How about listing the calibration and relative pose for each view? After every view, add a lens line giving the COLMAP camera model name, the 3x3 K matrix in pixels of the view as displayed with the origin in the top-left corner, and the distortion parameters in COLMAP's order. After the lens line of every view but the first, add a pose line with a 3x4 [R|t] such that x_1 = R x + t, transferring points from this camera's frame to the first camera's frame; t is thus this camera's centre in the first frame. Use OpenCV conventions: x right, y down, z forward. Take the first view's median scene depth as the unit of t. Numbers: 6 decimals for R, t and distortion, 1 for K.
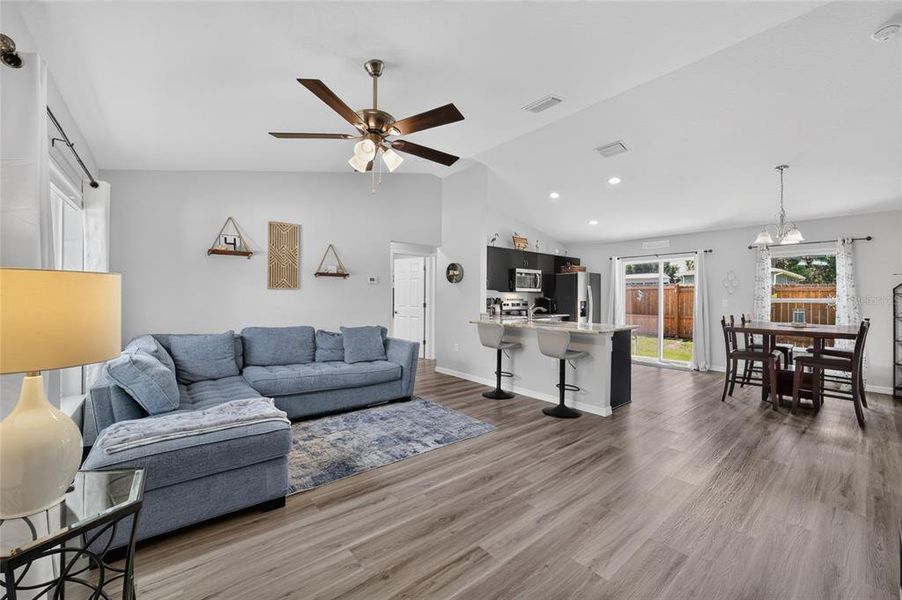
lens RADIAL K [[353.5, 0, 451.3], [0, 353.5, 297.2], [0, 0, 1]] dist [-0.038180, 0.008743]
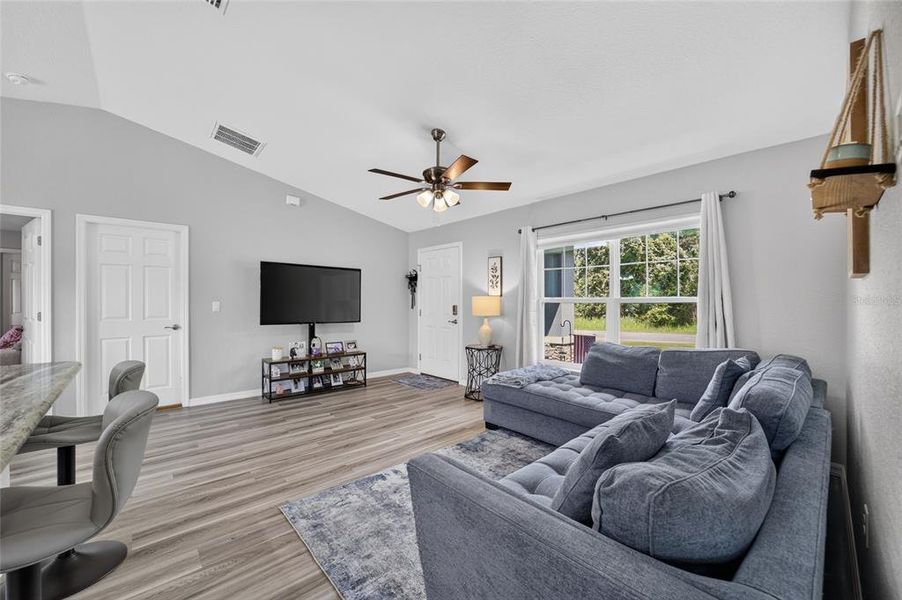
lens RADIAL K [[353.5, 0, 450.9], [0, 353.5, 300.7], [0, 0, 1]] dist [-0.038180, 0.008743]
pose [[-0.998688, -0.005132, -0.050942, -0.121888], [-0.004944, 0.999980, -0.003819, 0.001819], [0.050961, -0.003562, -0.998694, 1.436067]]
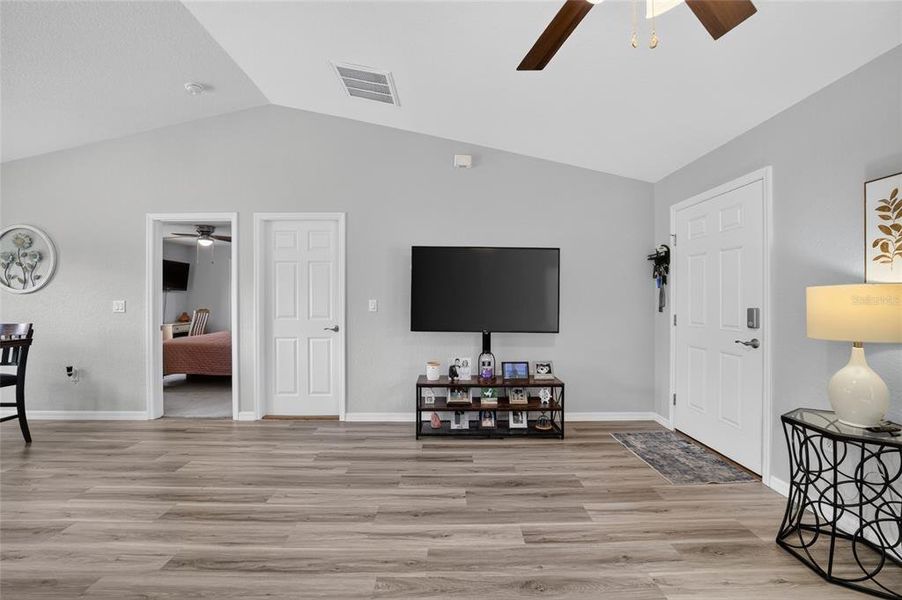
lens RADIAL K [[353.5, 0, 452.5], [0, 353.5, 299.1], [0, 0, 1]] dist [-0.038180, 0.008743]
pose [[-0.778083, -0.004290, 0.628146, -0.177516], [-0.005313, 0.999986, 0.000248, 0.001379], [-0.628138, -0.003144, -0.778095, 0.876395]]
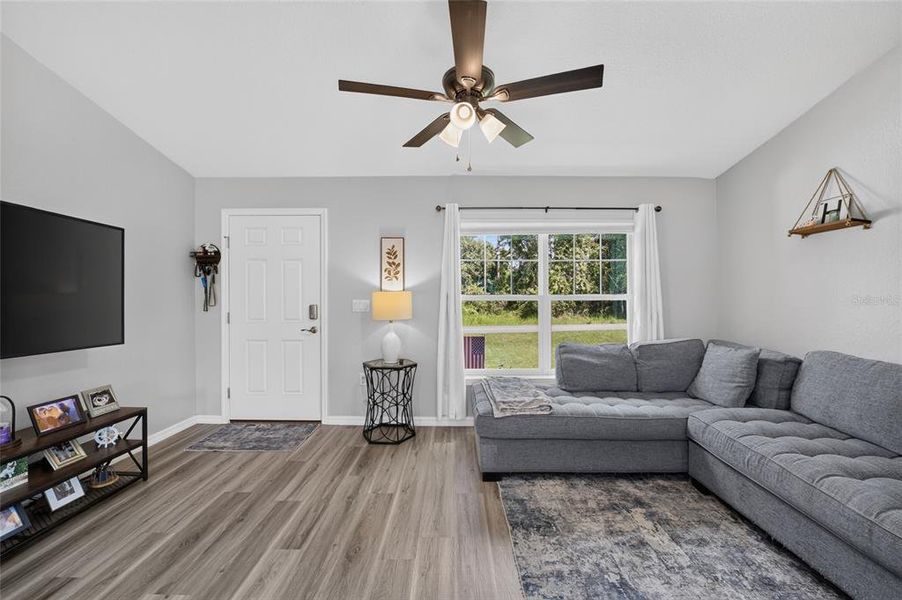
lens RADIAL K [[353.5, 0, 451.0], [0, 353.5, 298.4], [0, 0, 1]] dist [-0.038180, 0.008743]
pose [[-0.639484, -0.006278, -0.768779, 0.256781], [-0.001751, 0.999976, -0.006710, 0.003919], [0.768803, -0.002944, -0.639479, 0.892368]]
